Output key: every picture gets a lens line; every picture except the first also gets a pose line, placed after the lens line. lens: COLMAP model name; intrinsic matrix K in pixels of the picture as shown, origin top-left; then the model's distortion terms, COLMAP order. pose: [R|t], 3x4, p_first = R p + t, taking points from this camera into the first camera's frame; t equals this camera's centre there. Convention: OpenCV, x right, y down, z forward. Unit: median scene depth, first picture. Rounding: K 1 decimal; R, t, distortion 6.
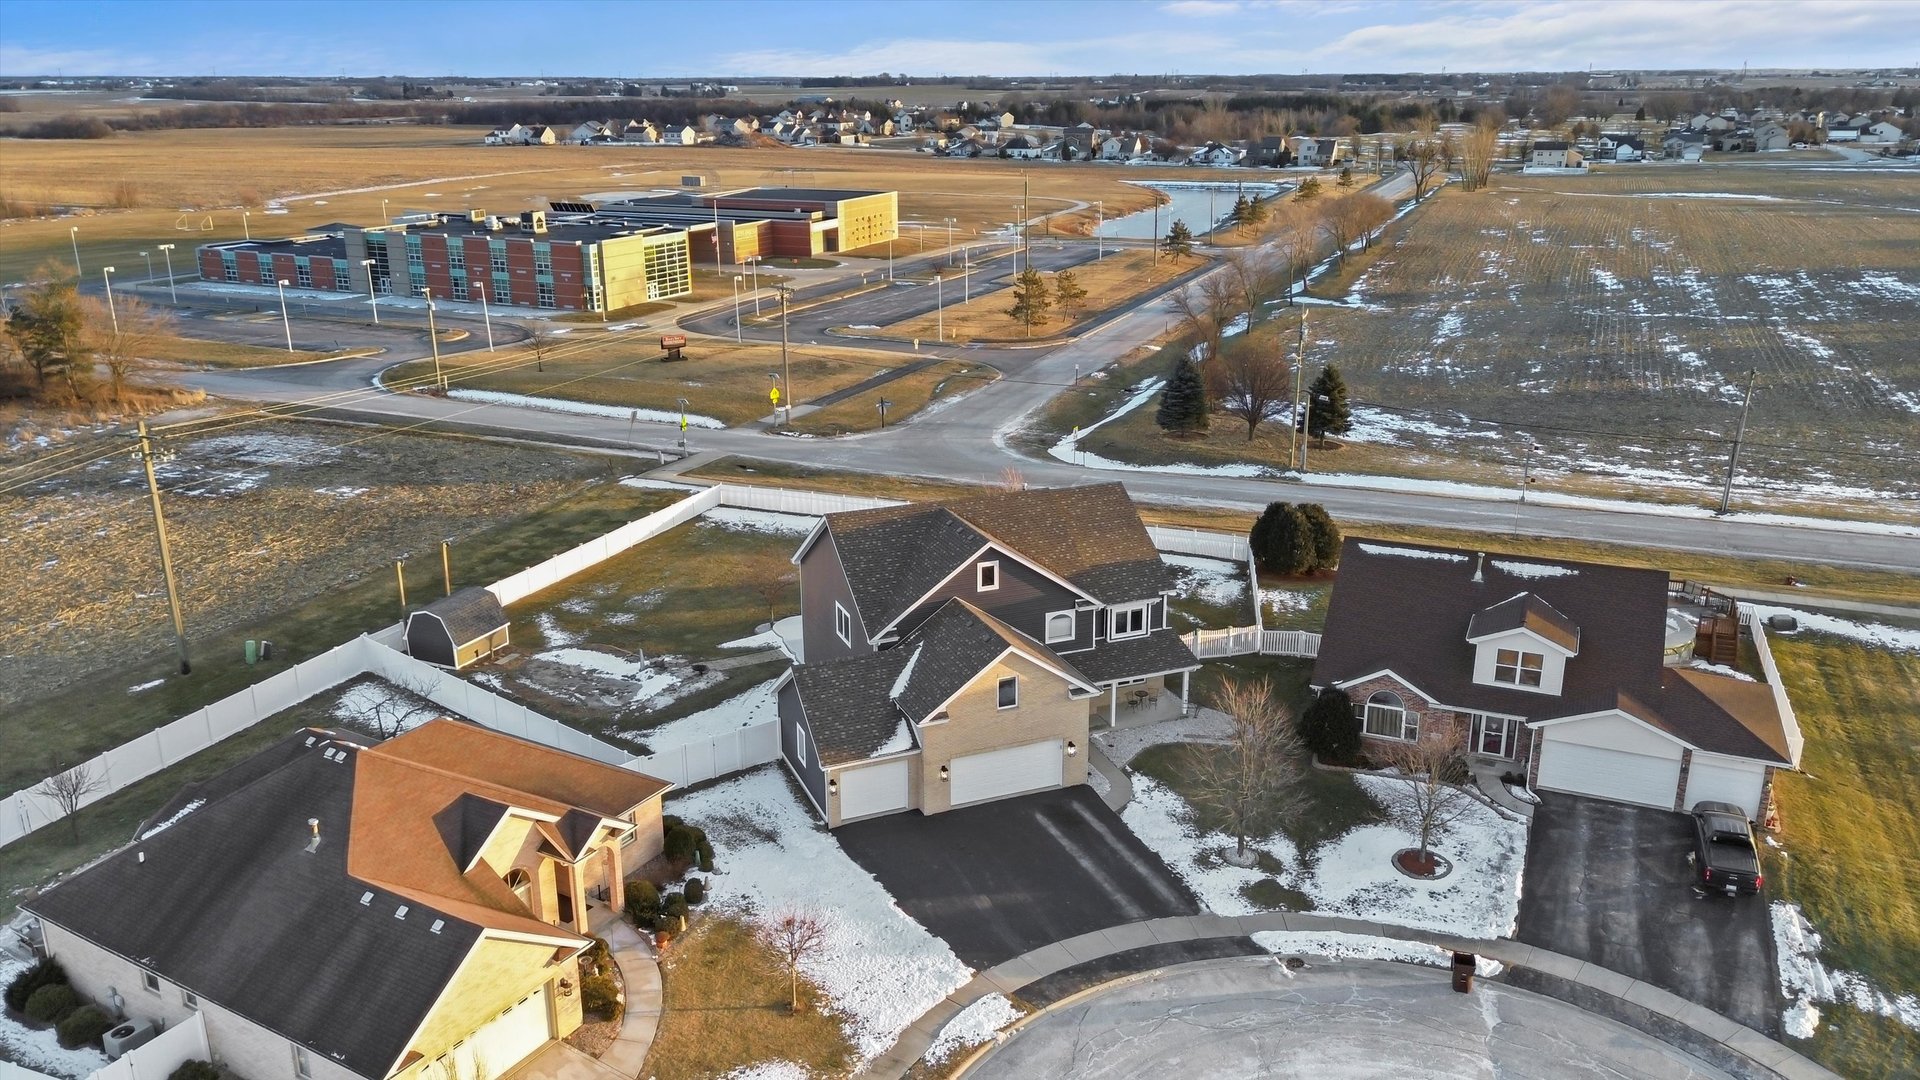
lens RADIAL K [[1446.1, 0, 960.0], [0, 1446.1, 540.0], [0, 0, 1]] dist [0.070015, -0.004364]
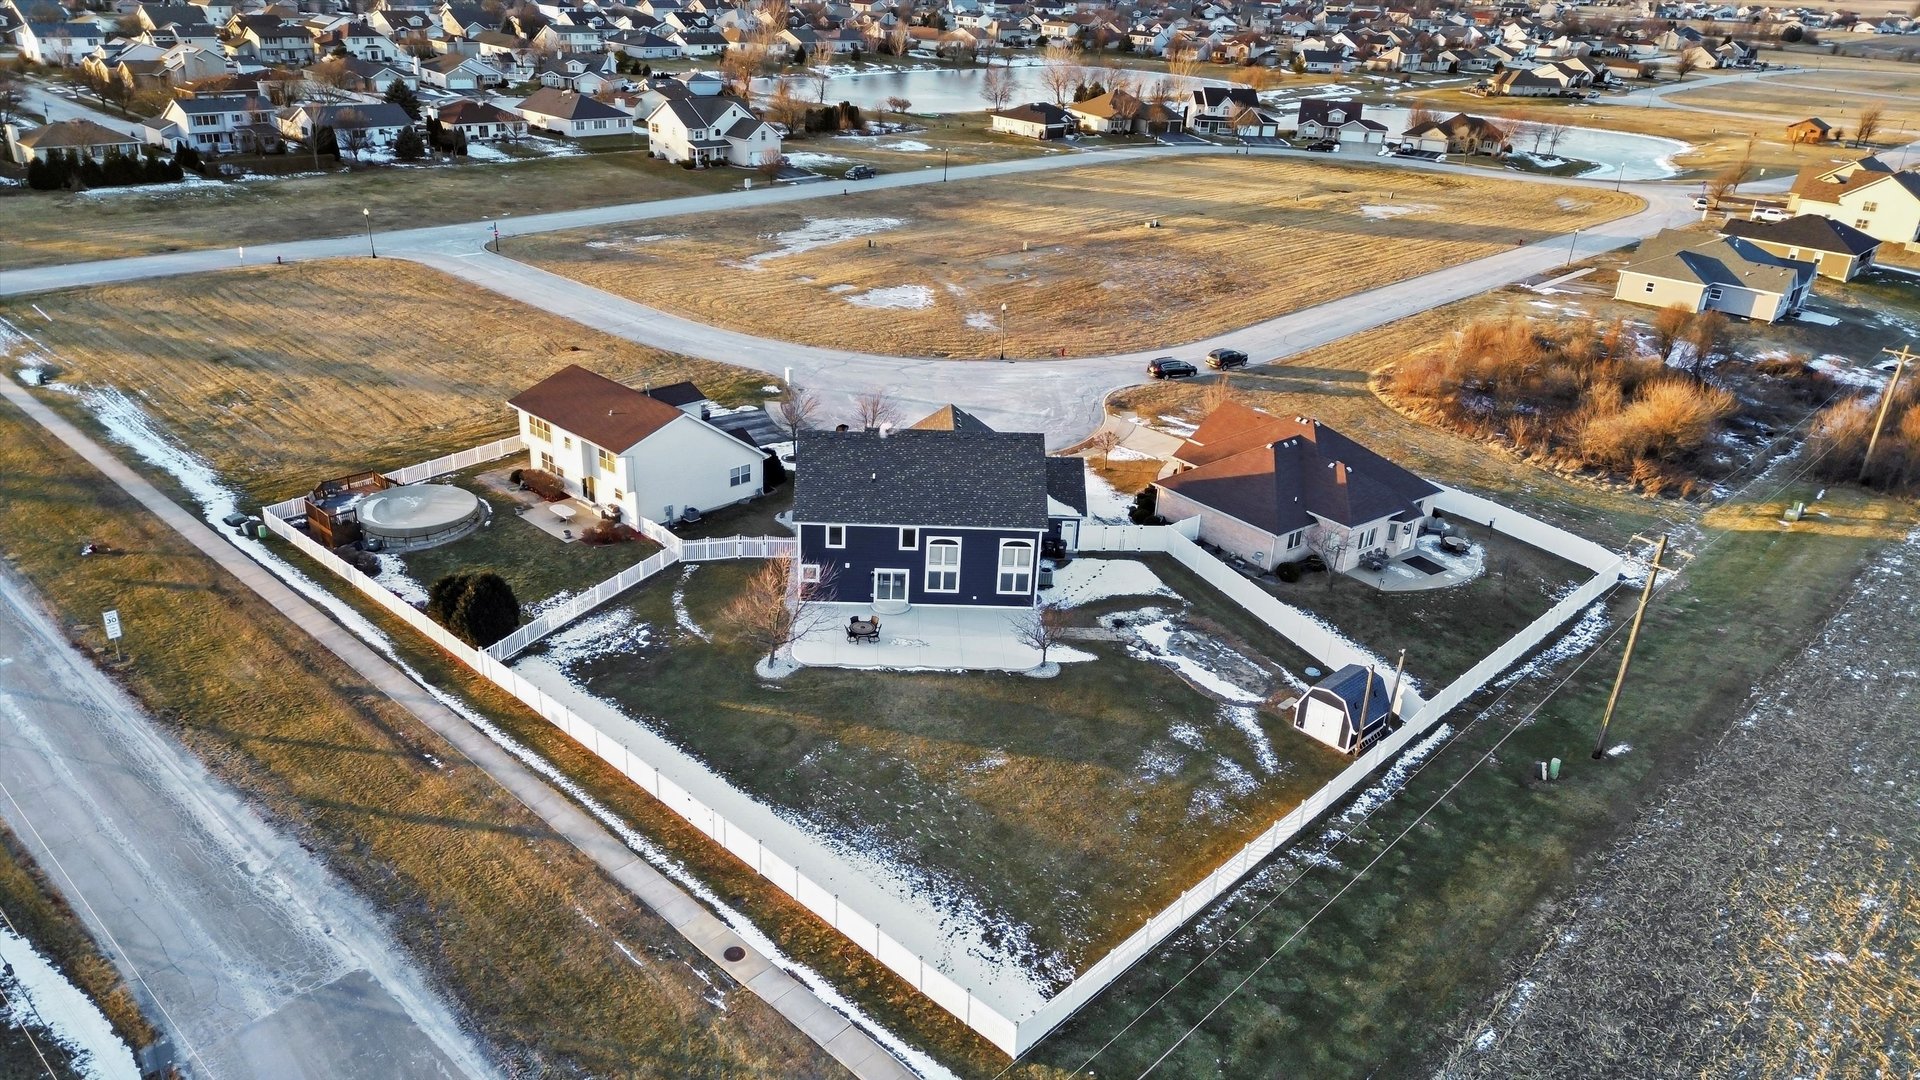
lens RADIAL K [[1353.1, 0, 960.0], [0, 1353.1, 540.0], [0, 0, 1]] dist [0.066173, -0.000859]
pose [[-0.938099, -0.178399, 0.296890, -0.471845], [0.061940, 0.756933, 0.650550, -0.882834], [-0.340784, 0.628670, -0.699028, 2.235207]]
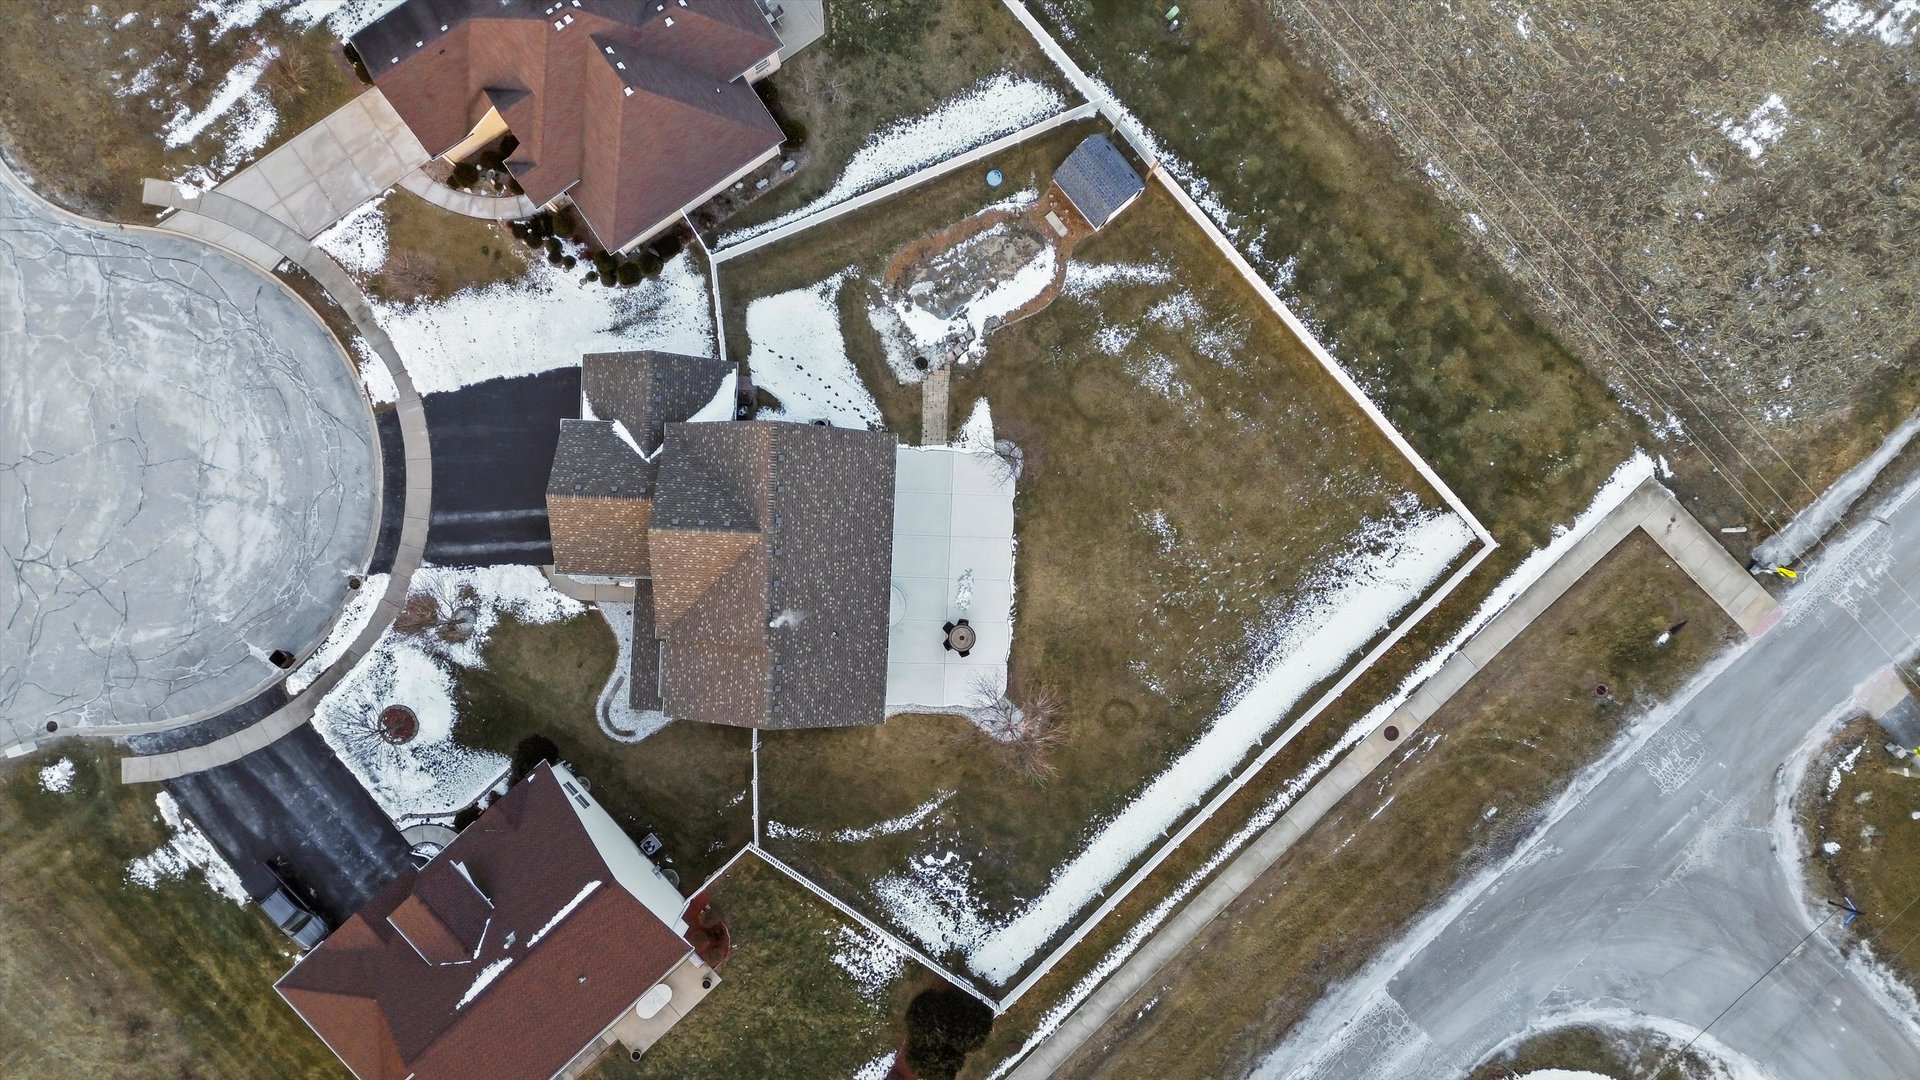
lens RADIAL K [[1353.1, 0, 960.0], [0, 1353.1, 540.0], [0, 0, 1]] dist [0.066173, -0.000859]
pose [[-0.420446, 0.906999, -0.024044, -0.051697], [-0.311724, -0.119513, 0.942627, -1.166874], [0.852088, 0.403819, 0.332982, 0.908772]]
